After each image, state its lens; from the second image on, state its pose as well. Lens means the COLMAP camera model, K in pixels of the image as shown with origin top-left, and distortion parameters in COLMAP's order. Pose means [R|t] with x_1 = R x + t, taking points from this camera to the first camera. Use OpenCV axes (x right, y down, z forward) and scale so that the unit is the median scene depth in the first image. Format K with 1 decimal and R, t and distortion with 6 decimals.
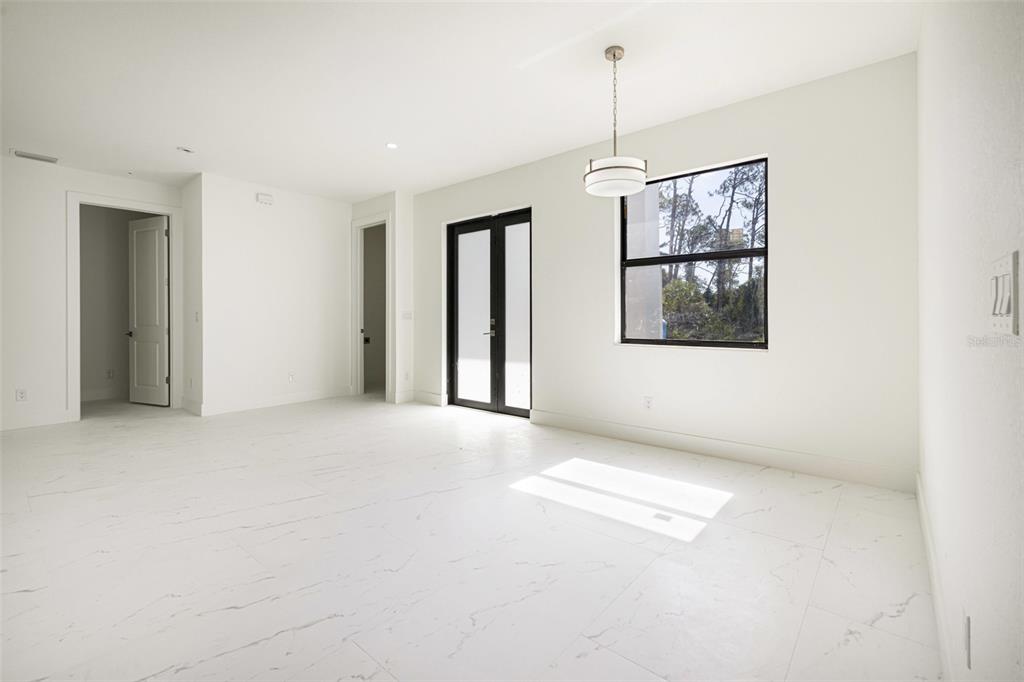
lens RADIAL K [[449.5, 0, 525.2], [0, 449.5, 317.9], [0, 0, 1]] dist [0.009531, -0.000063]
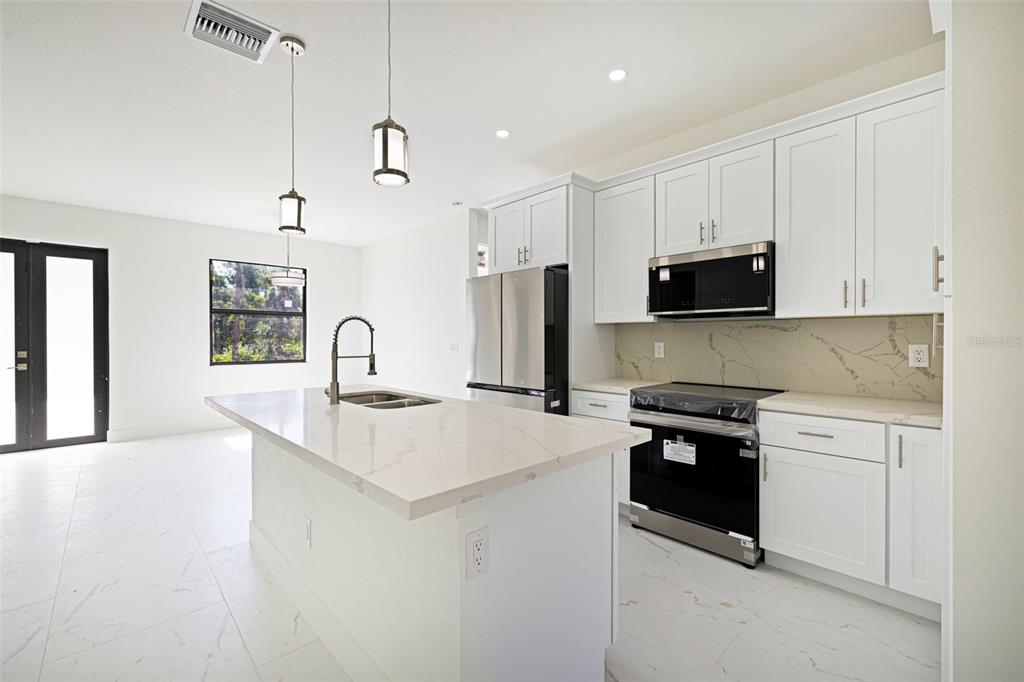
lens RADIAL K [[429.9, 0, 516.3], [0, 429.9, 339.6], [0, 0, 1]] dist [0.003055, -0.000141]
pose [[0.130831, -0.001992, 0.991403, -0.820354], [-0.000405, 0.999998, 0.002063, -0.024494], [-0.991405, -0.000672, 0.130830, -0.131357]]
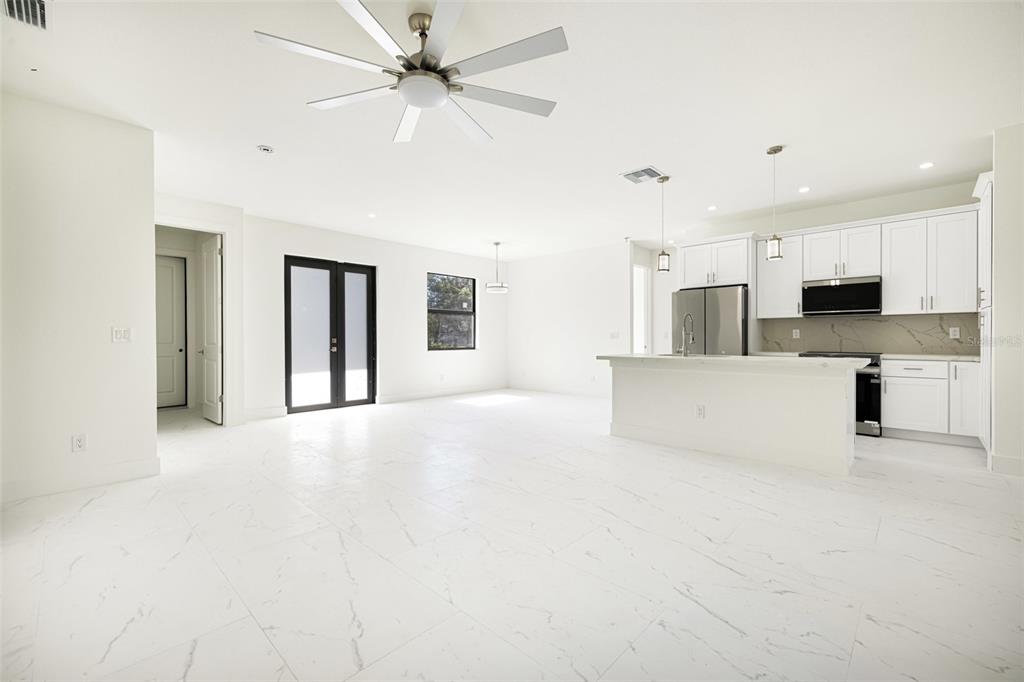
lens RADIAL K [[429.9, 0, 512.6], [0, 429.9, 338.6], [0, 0, 1]] dist [0.003055, -0.000141]
pose [[0.074942, -0.000833, 0.997188, -1.301224], [0.001423, 0.999999, 0.000728, 0.002110], [-0.997187, 0.001364, 0.074943, 0.373426]]
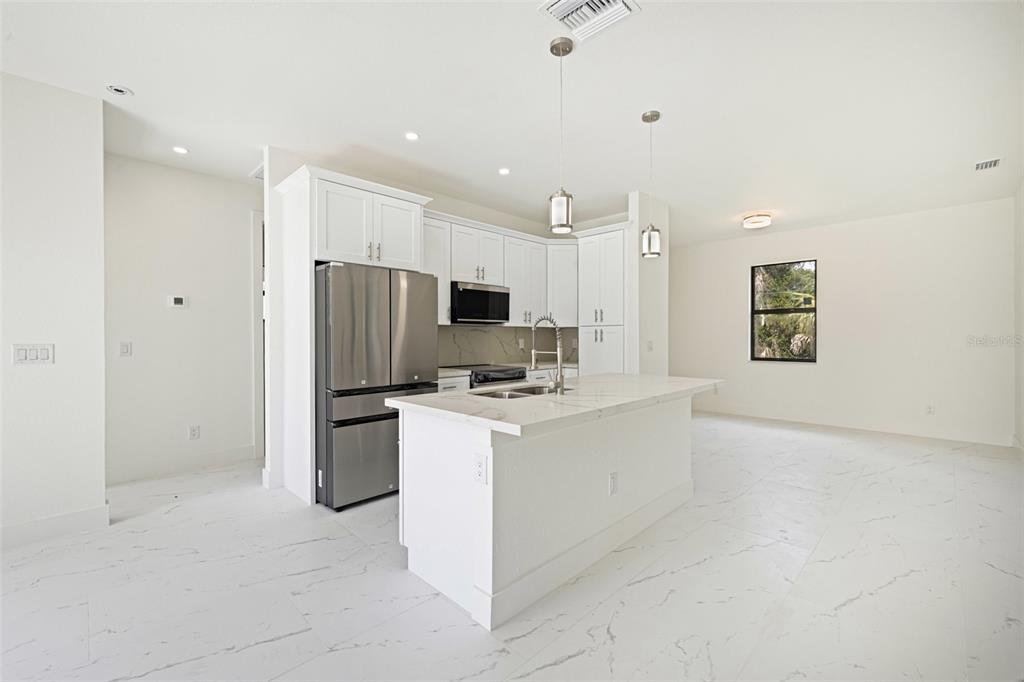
lens RADIAL K [[429.9, 0, 514.1], [0, 429.9, 327.6], [0, 0, 1]] dist [0.003055, -0.000141]
pose [[-0.994324, 0.003694, 0.106333, -0.434761], [0.001214, 0.999726, -0.023379, -0.022774], [-0.106390, -0.023117, -0.994056, 0.565438]]
